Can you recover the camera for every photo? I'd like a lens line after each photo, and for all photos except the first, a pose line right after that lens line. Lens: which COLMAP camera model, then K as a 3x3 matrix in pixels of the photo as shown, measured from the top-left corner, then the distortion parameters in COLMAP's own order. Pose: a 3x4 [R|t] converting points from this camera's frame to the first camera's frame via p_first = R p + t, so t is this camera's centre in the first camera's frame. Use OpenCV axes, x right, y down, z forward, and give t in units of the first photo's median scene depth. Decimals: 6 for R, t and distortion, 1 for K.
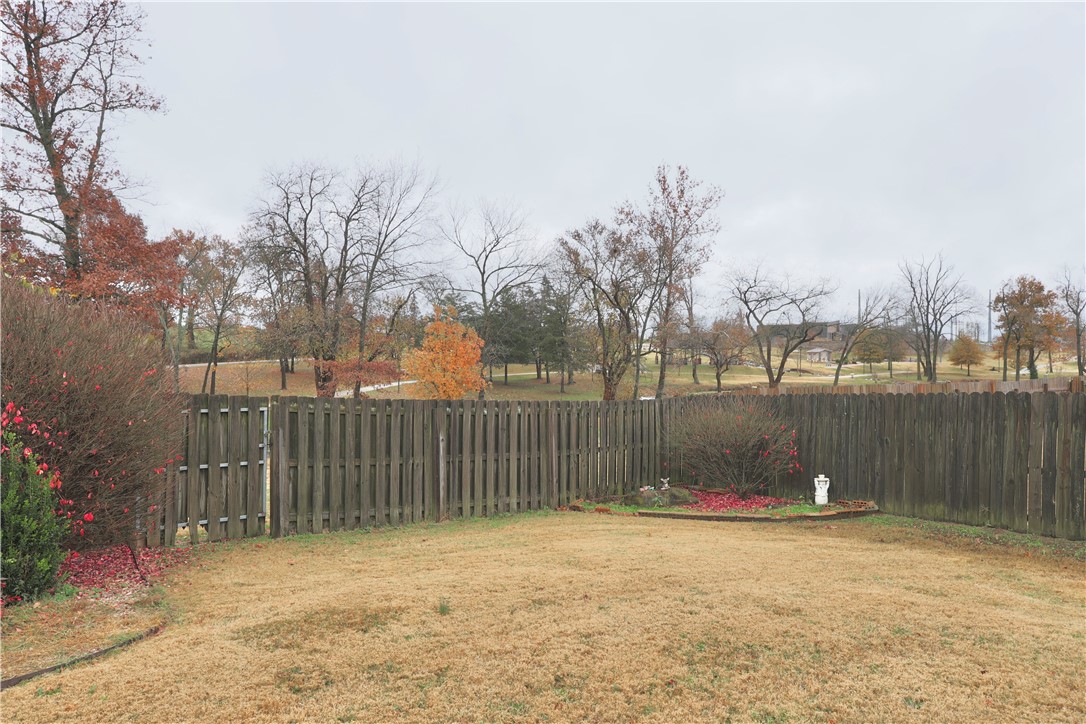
lens RADIAL K [[696.7, 0, 533.2], [0, 696.7, 360.7], [0, 0, 1]] dist [-0.019128, 0.021745]
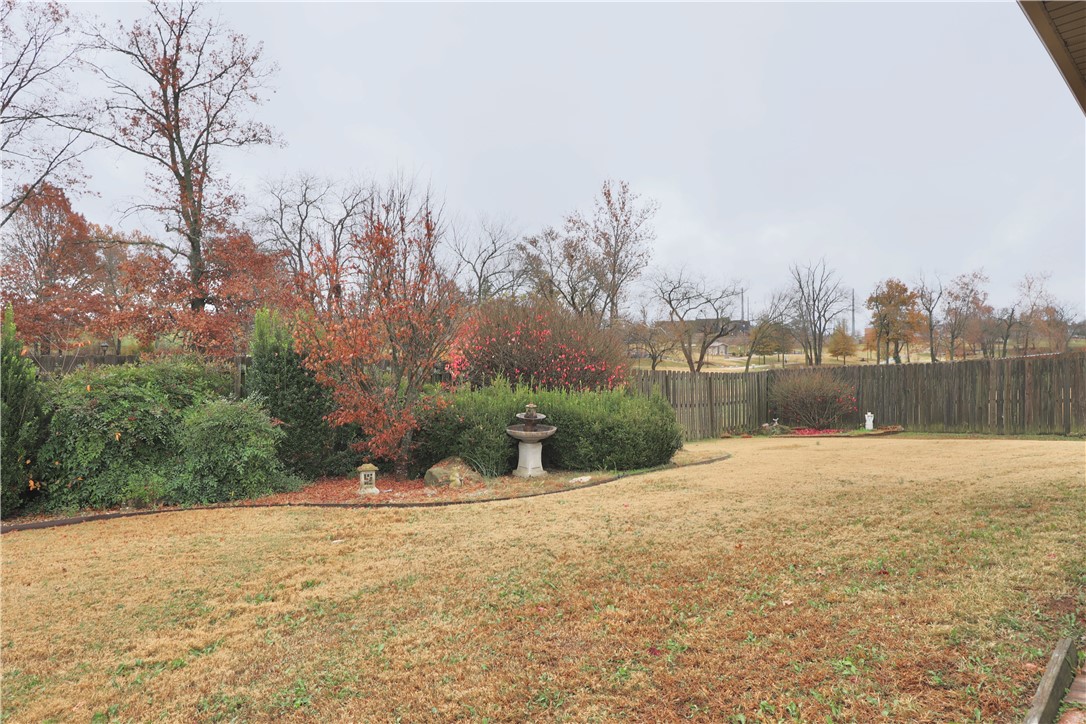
lens RADIAL K [[696.7, 0, 532.3], [0, 696.7, 357.7], [0, 0, 1]] dist [-0.019128, 0.021745]
pose [[0.988004, -0.010017, 0.154105, -0.110315], [0.009865, 0.999950, 0.001748, 0.002990], [-0.154115, -0.000207, 0.988053, -0.092809]]
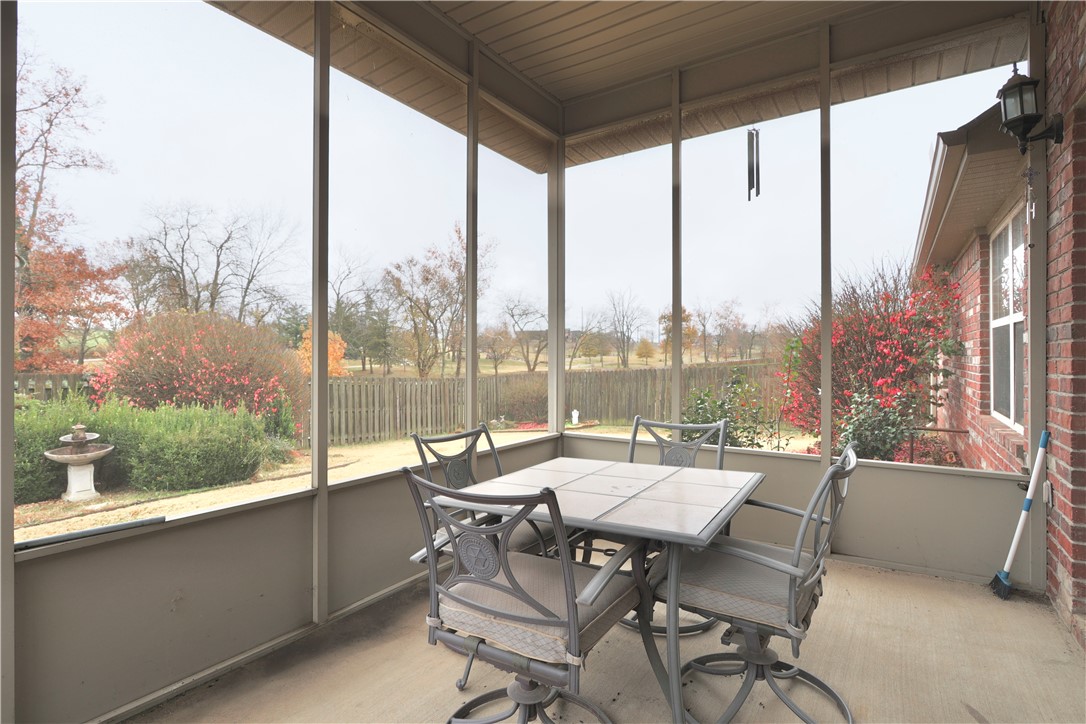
lens RADIAL K [[531.9, 0, 529.0], [0, 531.9, 349.2], [0, 0, 1]] dist [-0.005655, 0.000937]
pose [[0.942821, -0.001685, 0.333295, -0.043665], [0.006217, 0.999902, -0.012529, -0.000399], [-0.333241, 0.013885, 0.942739, -0.082274]]
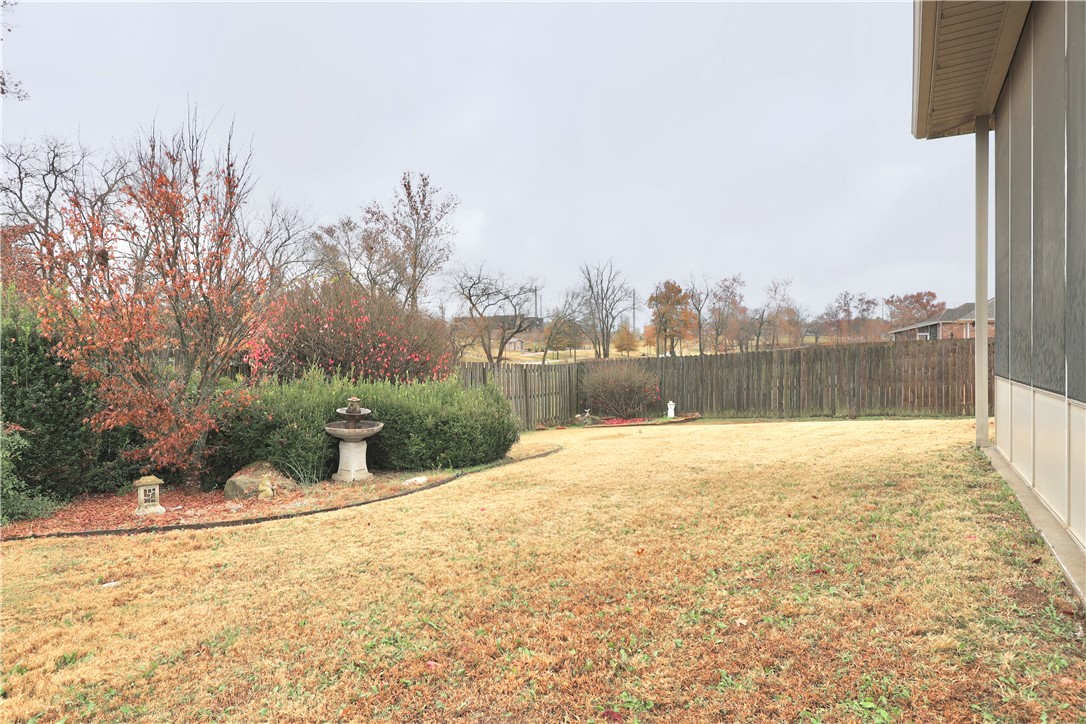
lens RADIAL K [[696.7, 0, 528.9], [0, 696.7, 354.7], [0, 0, 1]] dist [-0.019128, 0.021745]
pose [[0.905033, -0.014804, 0.425083, -0.112948], [0.013529, 0.999890, 0.006019, 0.004668], [-0.425126, 0.000304, 0.905134, -0.078623]]
